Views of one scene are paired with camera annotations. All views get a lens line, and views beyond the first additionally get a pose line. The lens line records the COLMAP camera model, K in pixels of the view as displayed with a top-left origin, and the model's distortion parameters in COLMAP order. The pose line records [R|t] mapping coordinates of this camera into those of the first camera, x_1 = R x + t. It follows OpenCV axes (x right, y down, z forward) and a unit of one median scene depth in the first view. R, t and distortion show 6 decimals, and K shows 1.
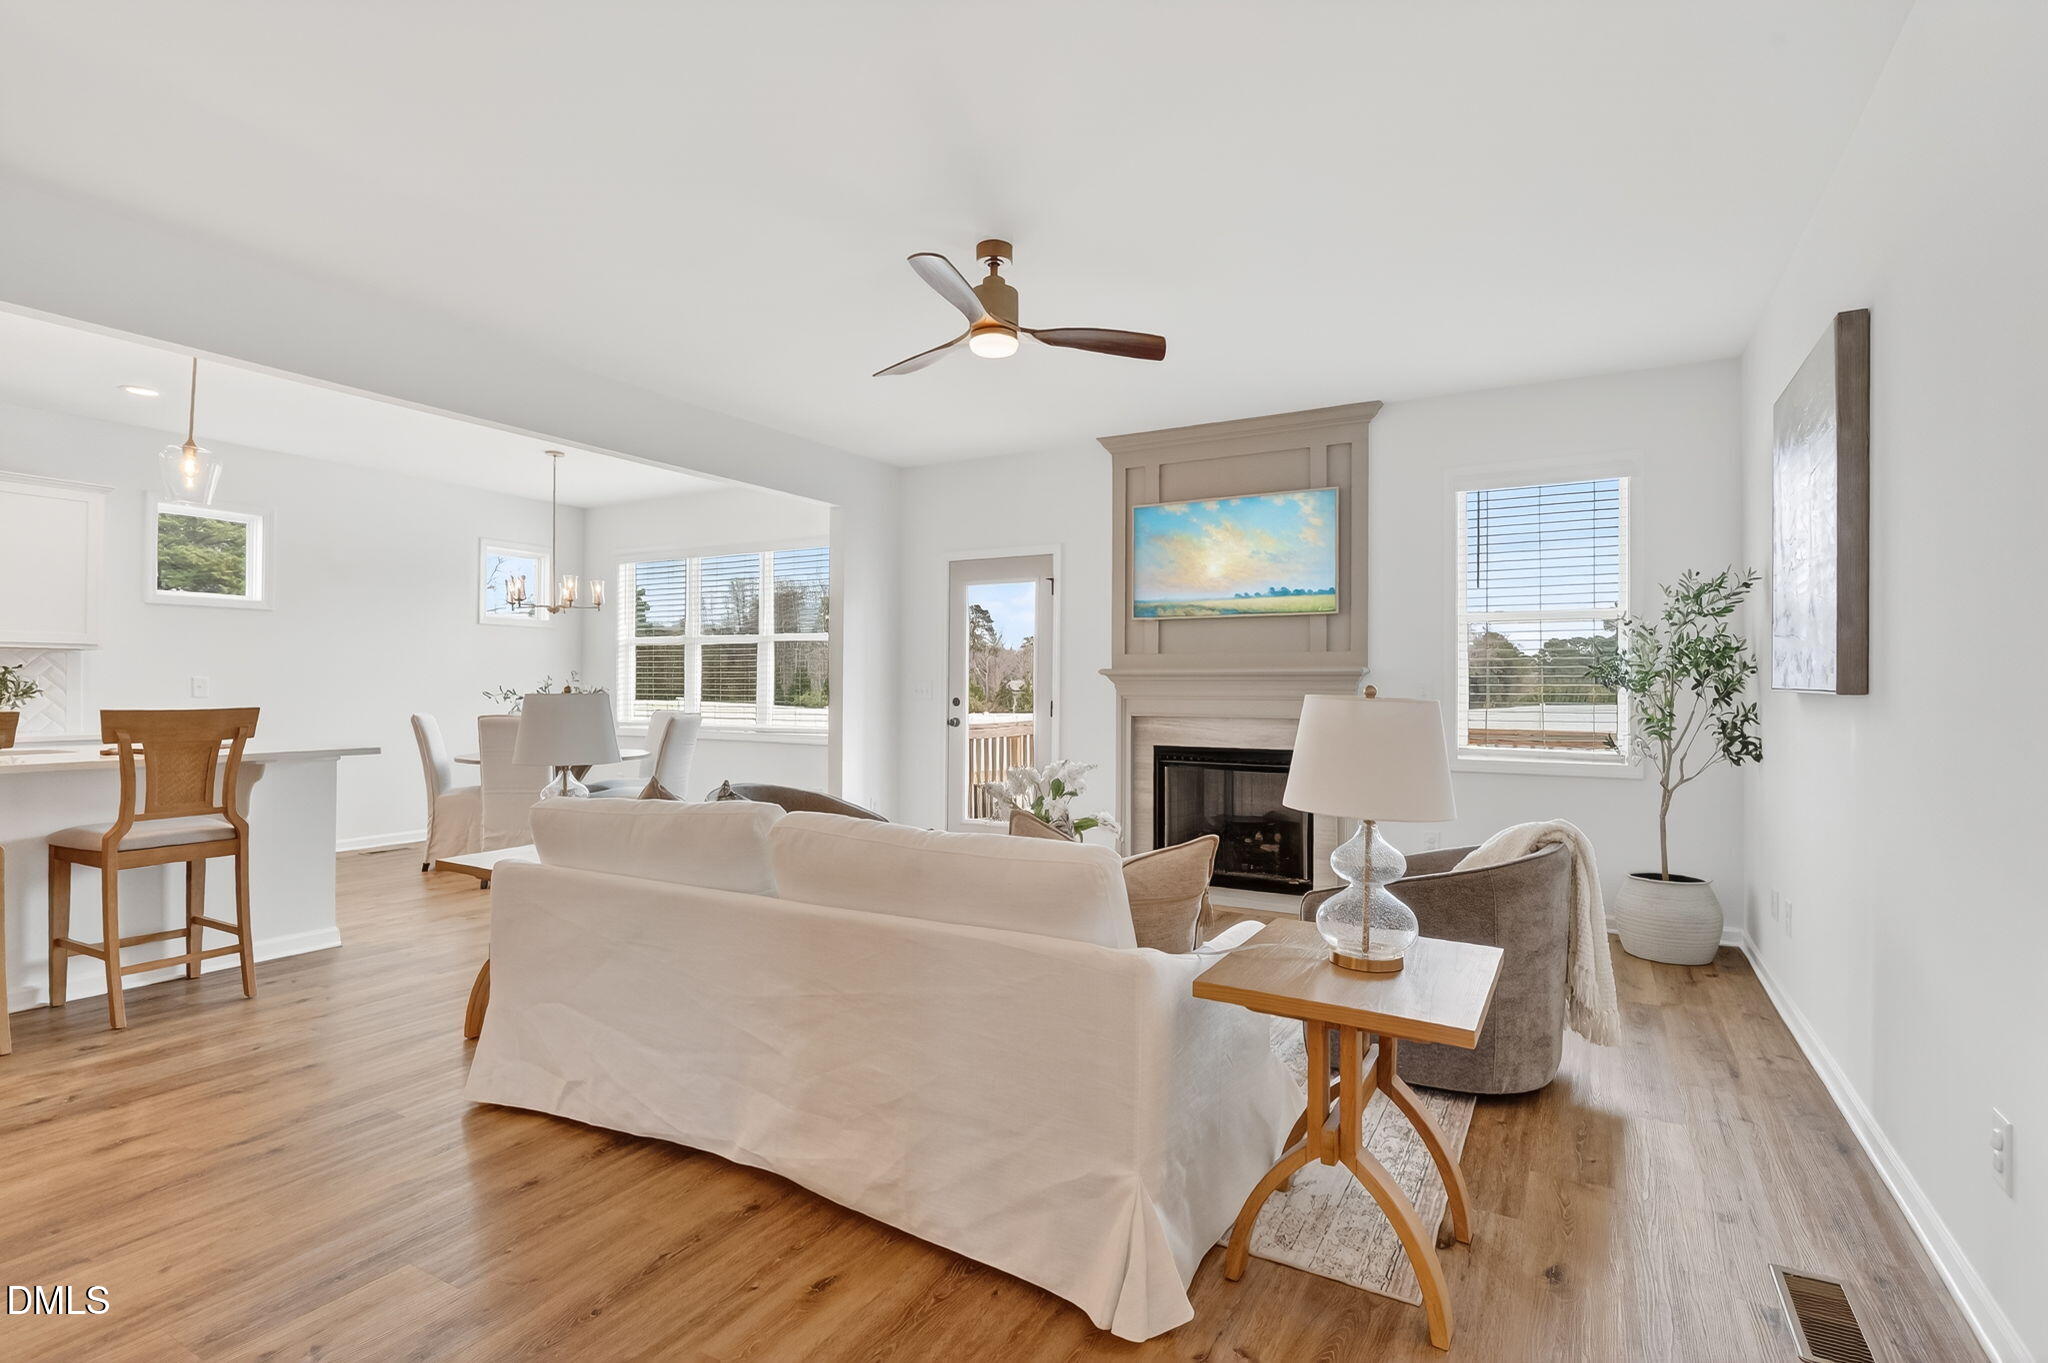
lens RADIAL K [[984.7, 0, 1004.5], [0, 984.7, 686.4], [0, 0, 1]] dist [0.004820, -0.002317]
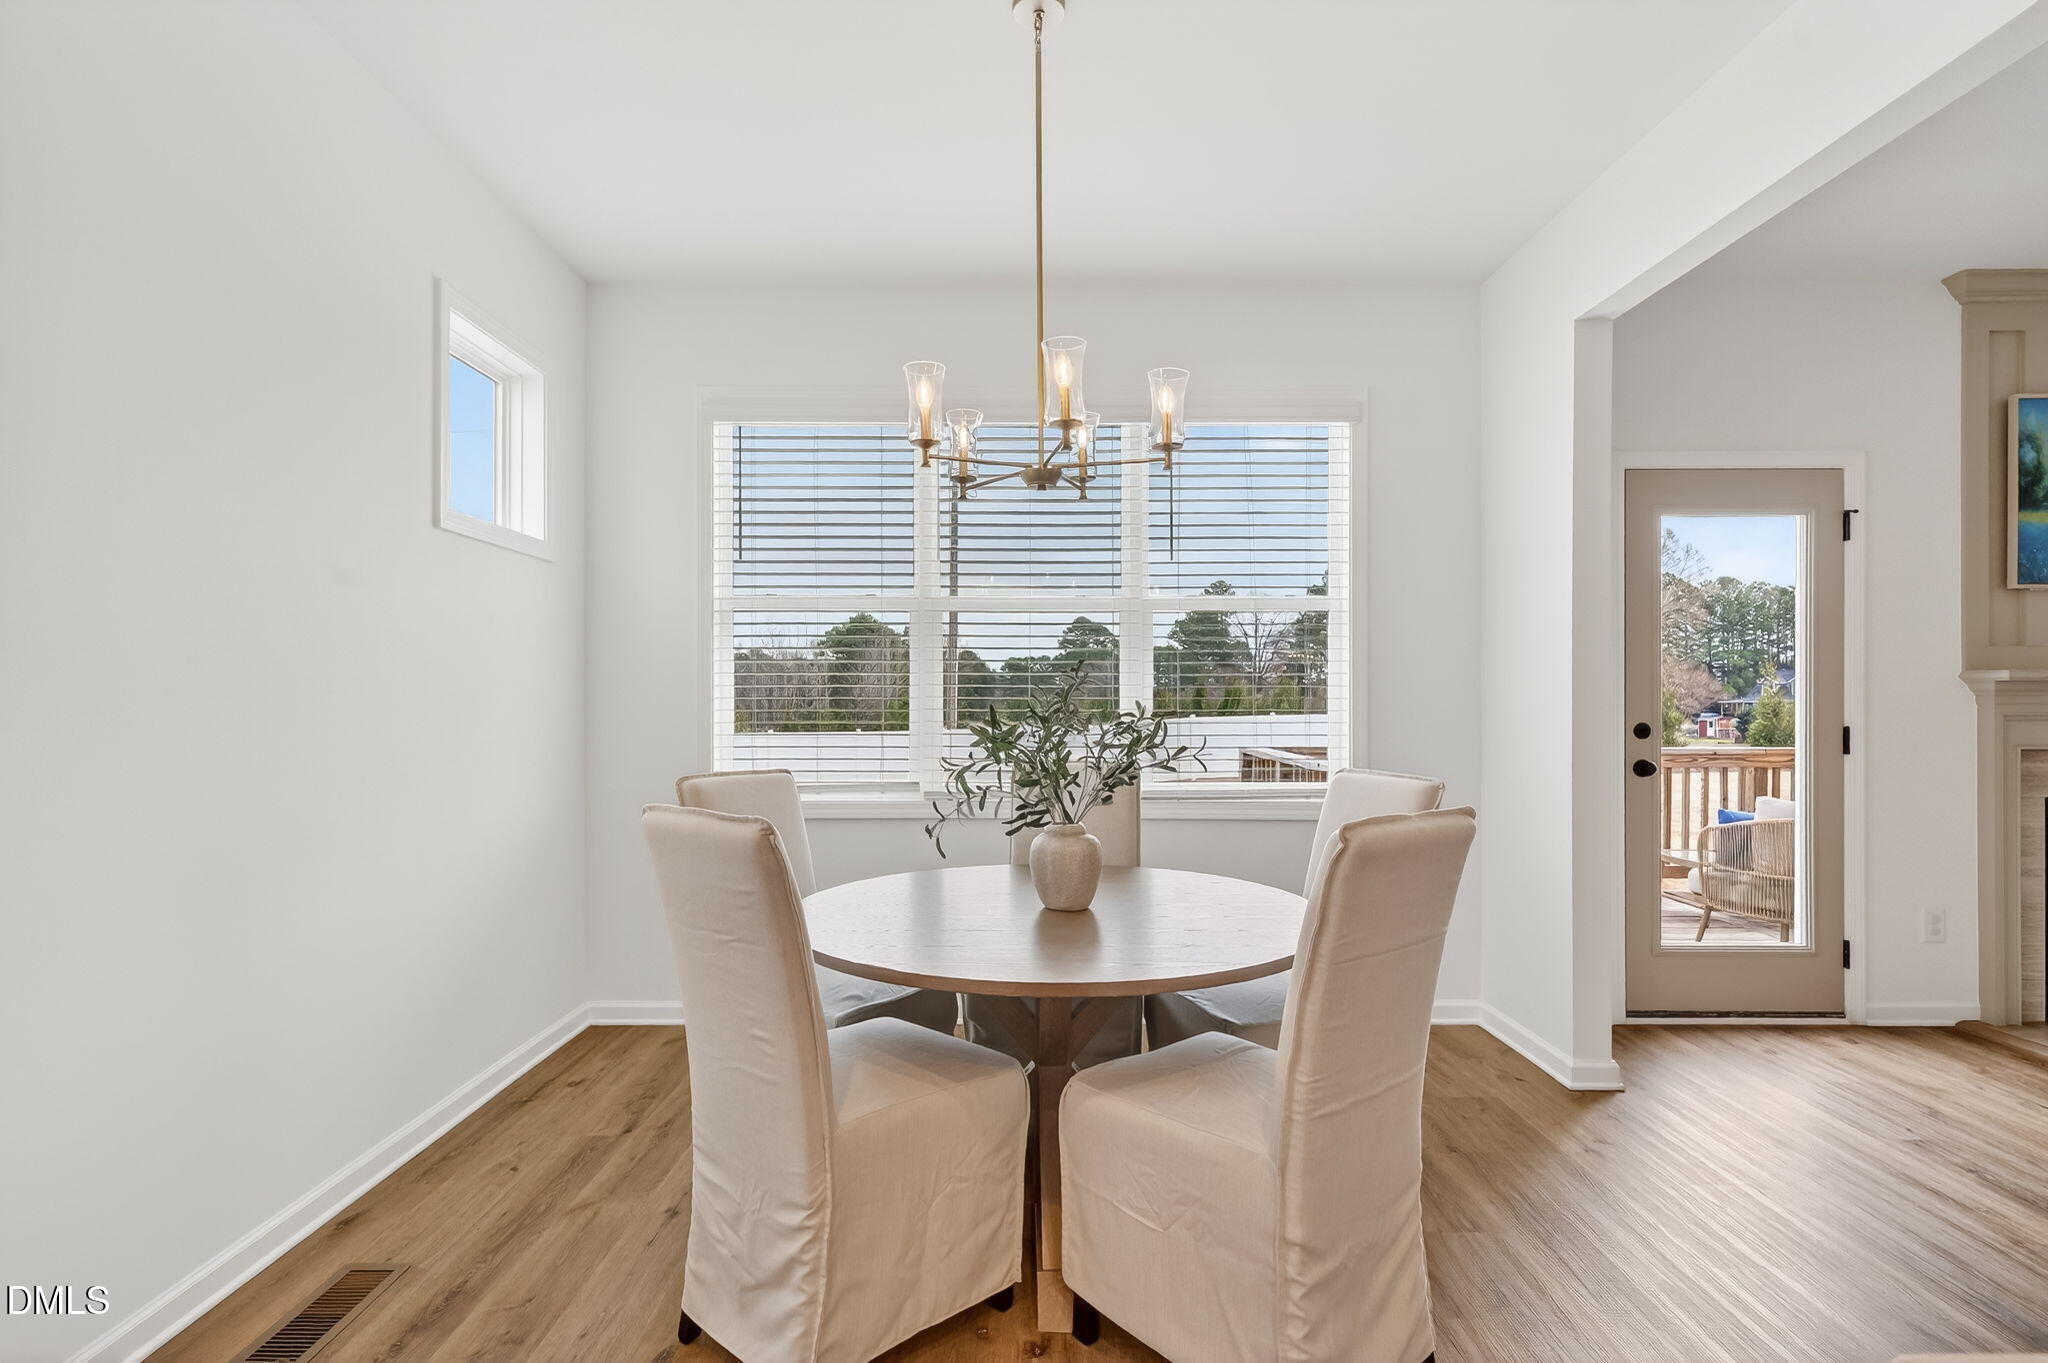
lens RADIAL K [[1026.0, 0, 1013.8], [0, 1026.0, 709.3], [0, 0, 1]] dist [0.000210, 0.000082]
pose [[0.868734, -0.008694, 0.495202, -0.735332], [0.005098, 0.999950, 0.008612, -0.003114], [-0.495252, -0.004957, 0.868735, 0.802546]]
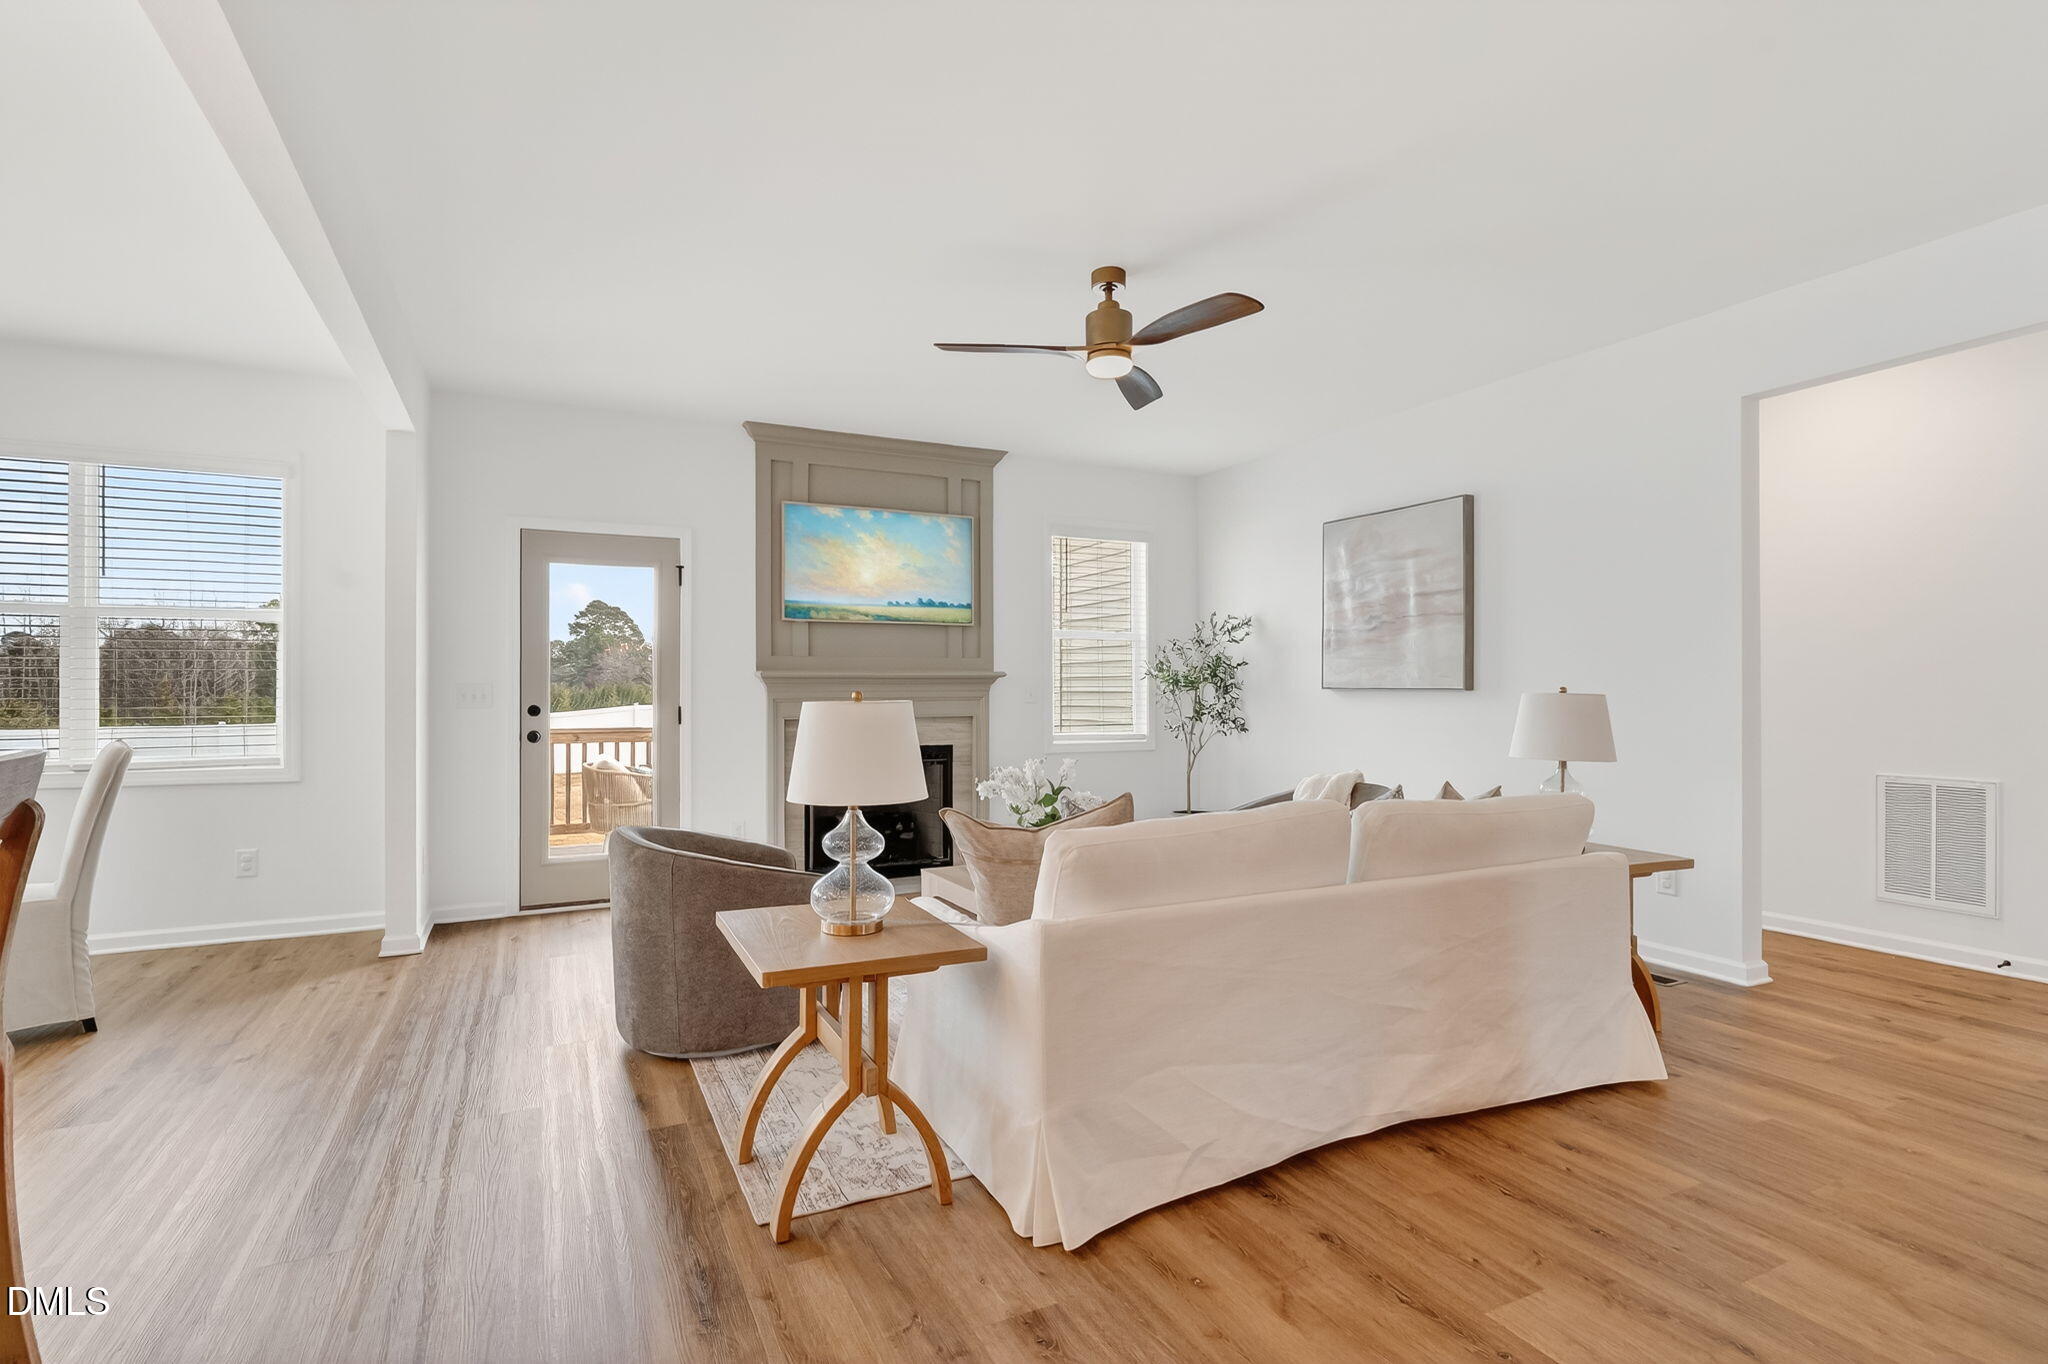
lens RADIAL K [[984.7, 0, 1012.3], [0, 984.7, 677.1], [0, 0, 1]] dist [0.004820, -0.002317]
pose [[0.561758, 0.002694, 0.827297, -0.566608], [0.005848, 0.999957, -0.007227, -0.003899], [-0.827281, 0.008897, 0.561718, 0.292276]]
